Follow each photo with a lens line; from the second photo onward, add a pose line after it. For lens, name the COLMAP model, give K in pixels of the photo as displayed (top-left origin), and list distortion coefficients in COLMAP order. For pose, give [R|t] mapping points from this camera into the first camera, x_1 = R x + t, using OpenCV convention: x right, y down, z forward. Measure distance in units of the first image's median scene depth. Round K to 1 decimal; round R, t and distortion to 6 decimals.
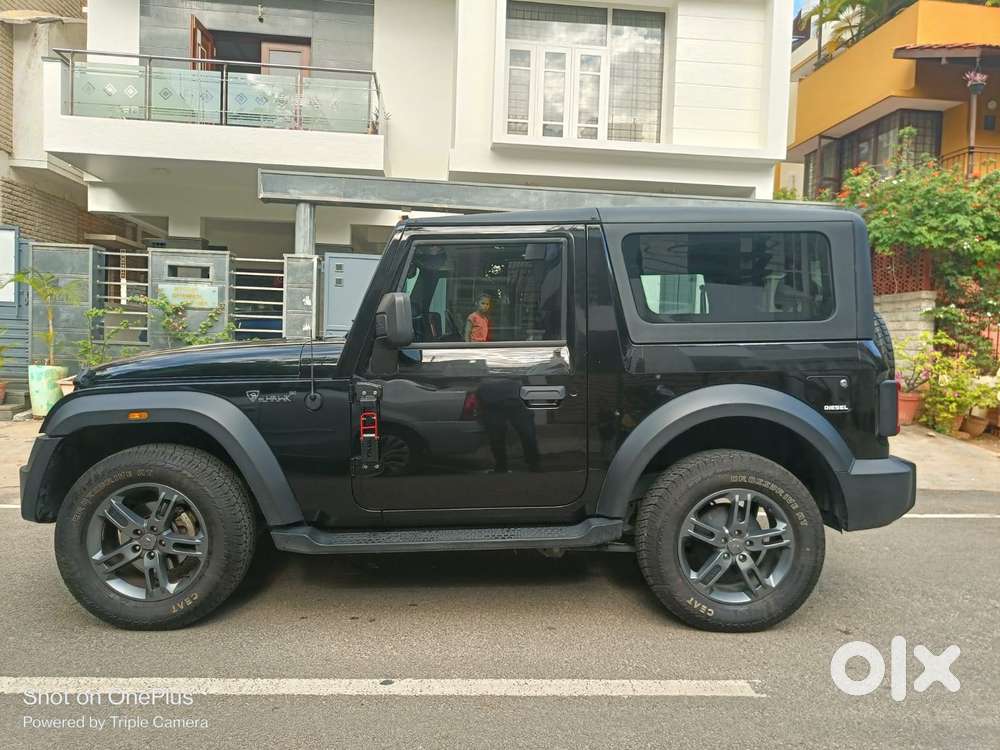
lens RADIAL K [[699.6, 0, 496.9], [0, 699.6, 379.4], [0, 0, 1]] dist [0.005588, 0.005513]
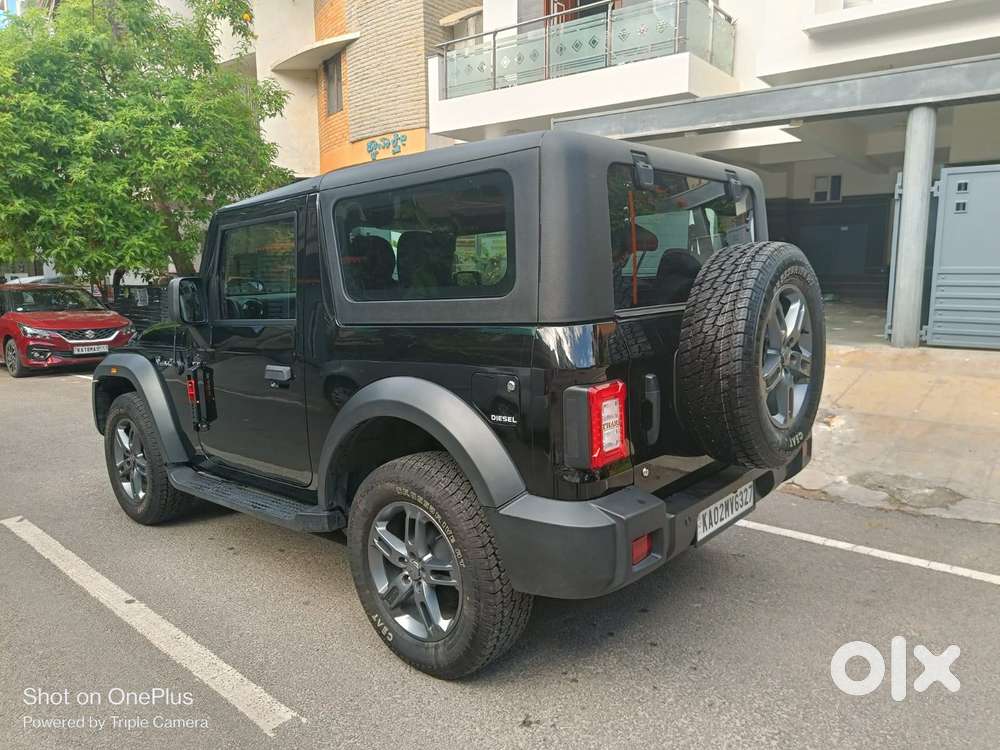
lens RADIAL K [[699.6, 0, 496.9], [0, 699.6, 379.4], [0, 0, 1]] dist [0.005588, 0.005513]
pose [[0.735920, 0.071251, -0.673309, 0.921013], [-0.002420, 0.994718, 0.102618, -0.070395], [0.677064, -0.073889, 0.732205, 0.457984]]
